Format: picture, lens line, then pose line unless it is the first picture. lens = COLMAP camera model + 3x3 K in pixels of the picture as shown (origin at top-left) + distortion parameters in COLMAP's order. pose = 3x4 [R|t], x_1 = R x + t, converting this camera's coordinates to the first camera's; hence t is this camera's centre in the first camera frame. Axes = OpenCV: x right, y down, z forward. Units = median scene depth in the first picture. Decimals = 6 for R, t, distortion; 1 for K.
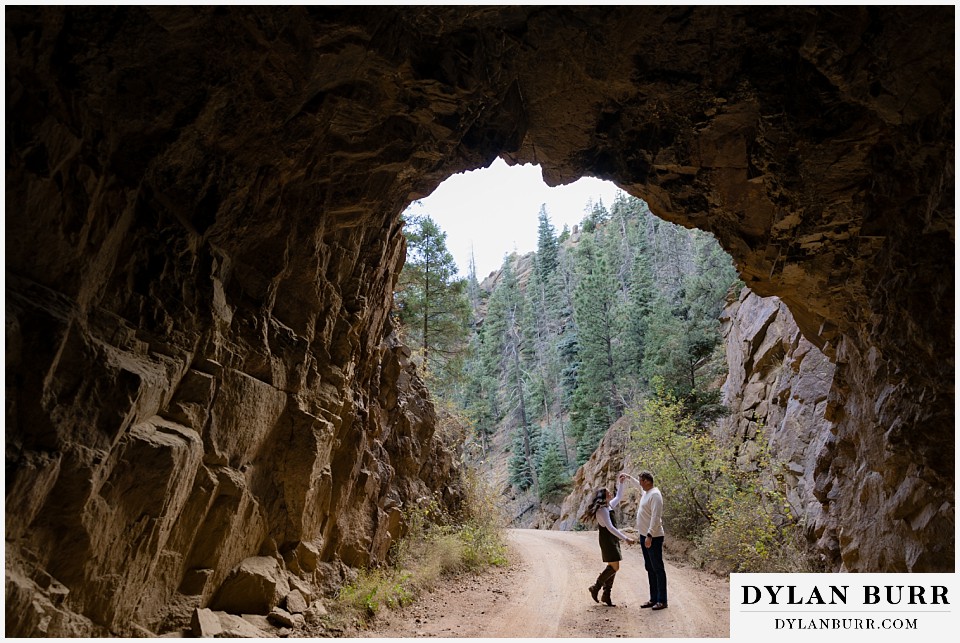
lens RADIAL K [[742.2, 0, 475.7], [0, 742.2, 324.3], [0, 0, 1]] dist [0.007031, 0.009315]
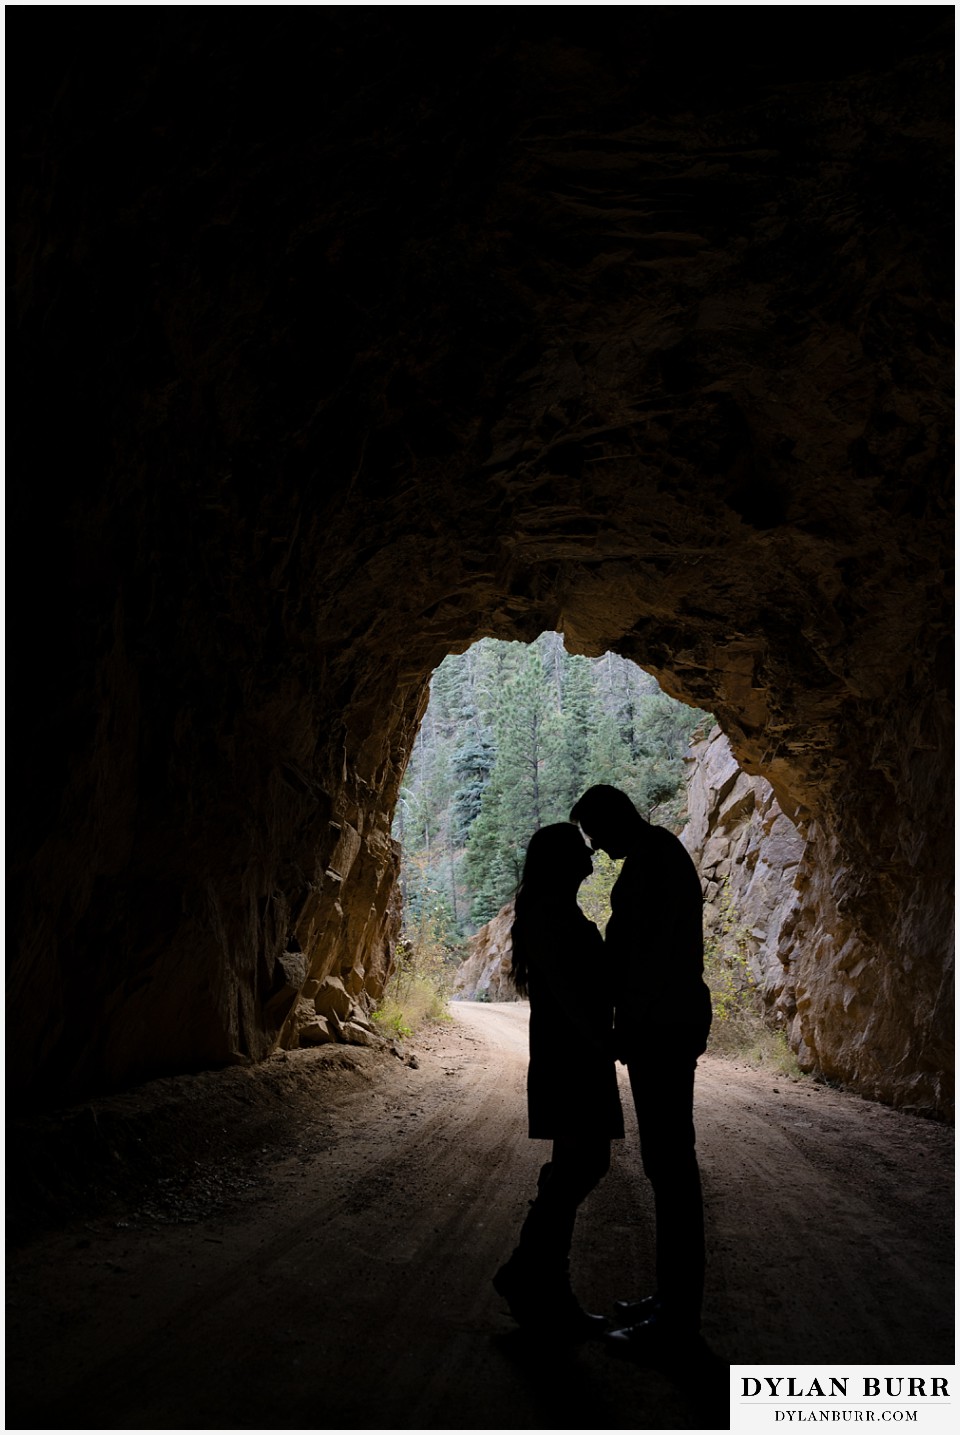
lens RADIAL K [[1109.5, 0, 484.3], [0, 1109.5, 715.0], [0, 0, 1]] dist [0.007031, 0.009315]
pose [[0.982838, 0.088120, 0.162062, -0.299816], [-0.088672, 0.996053, -0.003833, -0.089741], [-0.161760, -0.010603, 0.986773, -0.608780]]
